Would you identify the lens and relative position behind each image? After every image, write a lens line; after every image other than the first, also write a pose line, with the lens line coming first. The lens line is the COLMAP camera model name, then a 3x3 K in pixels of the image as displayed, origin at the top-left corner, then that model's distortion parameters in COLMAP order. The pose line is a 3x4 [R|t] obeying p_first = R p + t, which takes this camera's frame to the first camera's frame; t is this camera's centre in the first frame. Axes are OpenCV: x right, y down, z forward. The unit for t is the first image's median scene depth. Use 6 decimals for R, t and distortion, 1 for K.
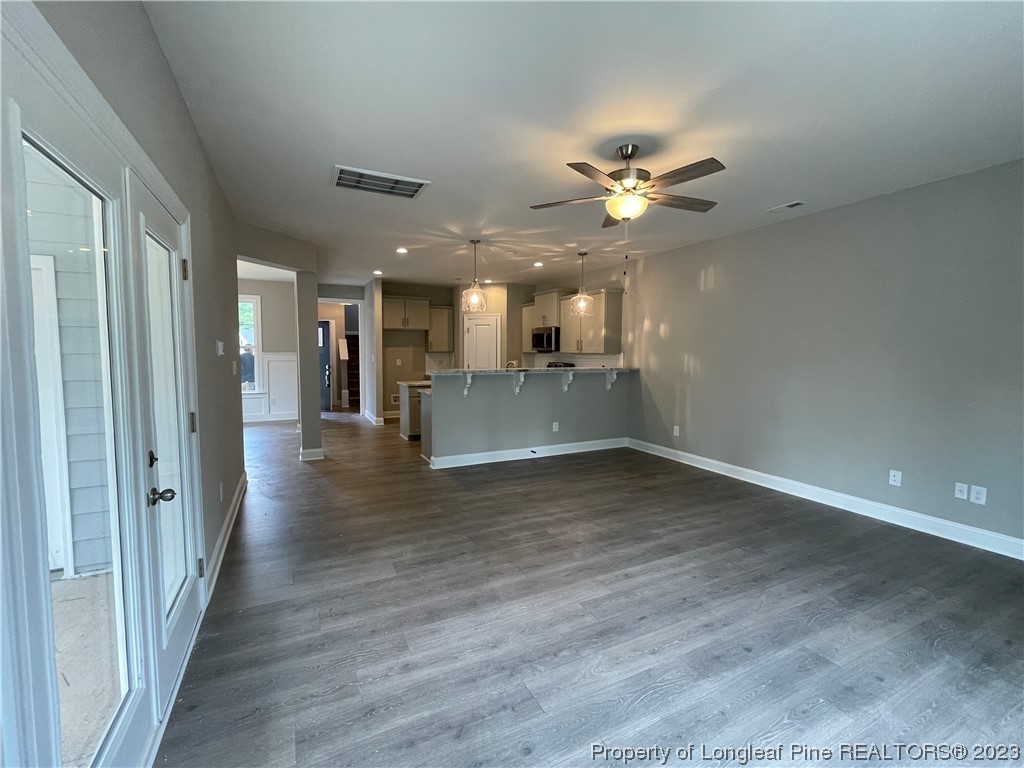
lens RADIAL K [[447.1, 0, 512.5], [0, 447.1, 379.5], [0, 0, 1]] dist [-0.003504, -0.001106]
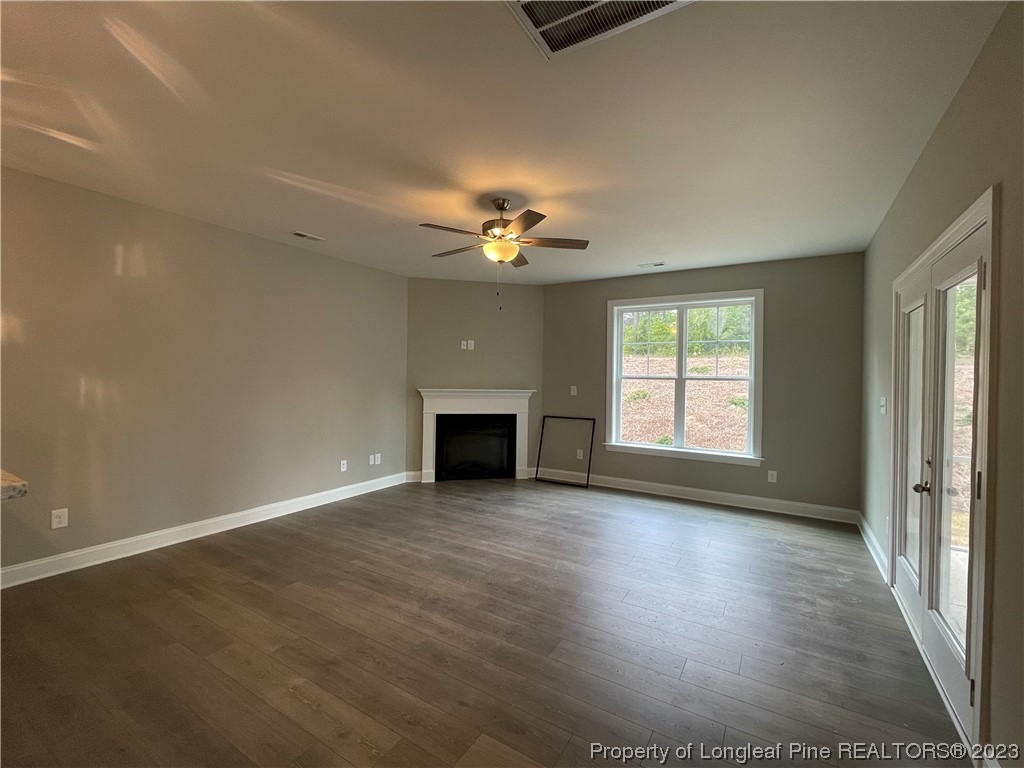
lens RADIAL K [[447.1, 0, 505.9], [0, 447.1, 387.1], [0, 0, 1]] dist [-0.003504, -0.001106]
pose [[-0.521952, -0.026358, 0.852567, -0.529052], [0.041601, 0.997546, 0.056309, -0.073311], [-0.851960, 0.064859, -0.519575, 1.169718]]
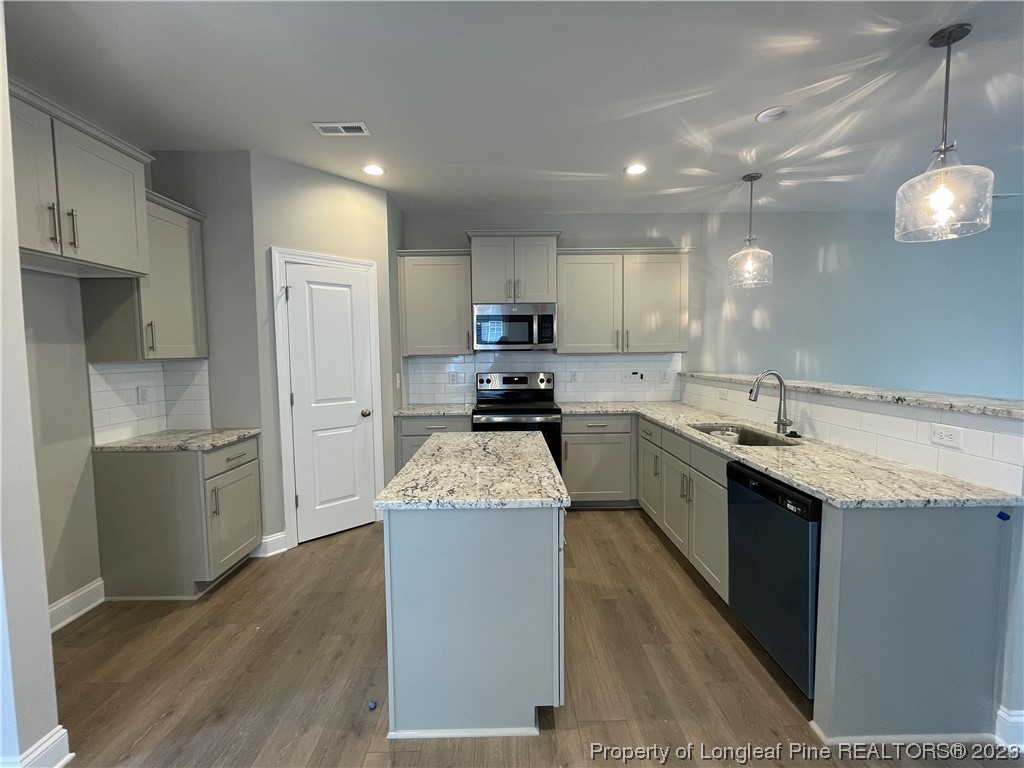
lens RADIAL K [[447.1, 0, 509.5], [0, 447.1, 378.7], [0, 0, 1]] dist [-0.003504, -0.001106]
pose [[0.436379, -0.061055, 0.897689, -0.756203], [0.072815, 0.996819, 0.032400, -0.097397], [-0.896812, 0.051227, 0.439436, 1.556031]]
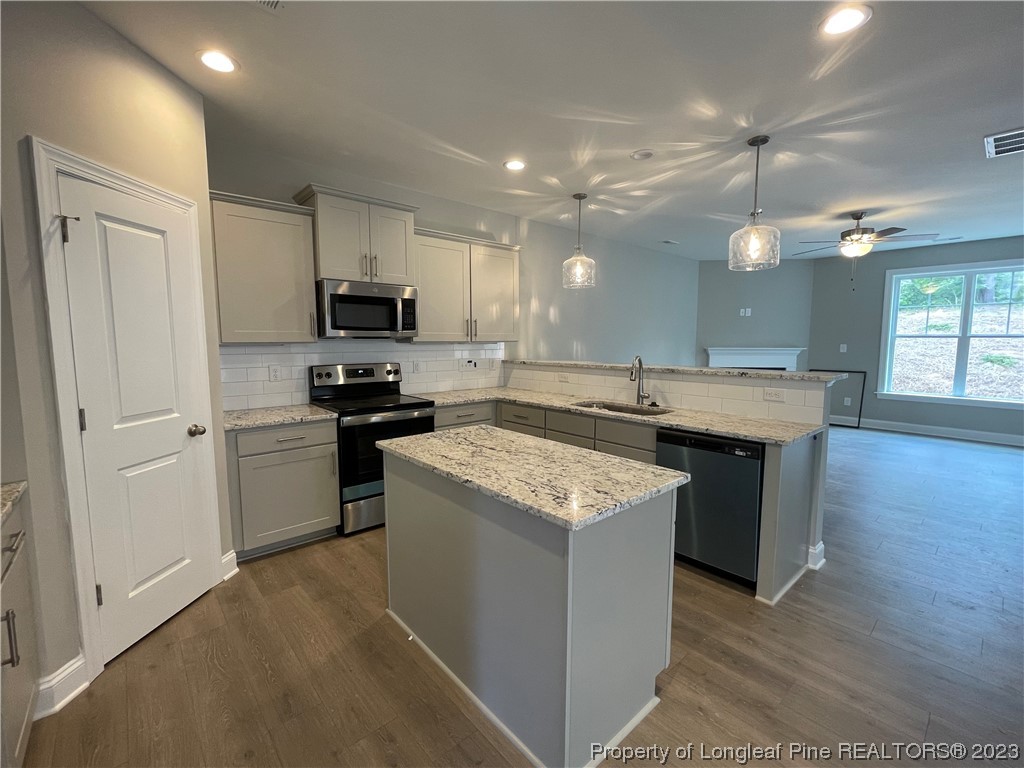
lens RADIAL K [[447.1, 0, 513.8], [0, 447.1, 378.9], [0, 0, 1]] dist [-0.003504, -0.001106]
pose [[-0.257987, -0.088226, 0.962112, -0.752282], [0.064645, 0.992014, 0.108303, -0.124346], [-0.963983, 0.090136, -0.250223, 1.938085]]
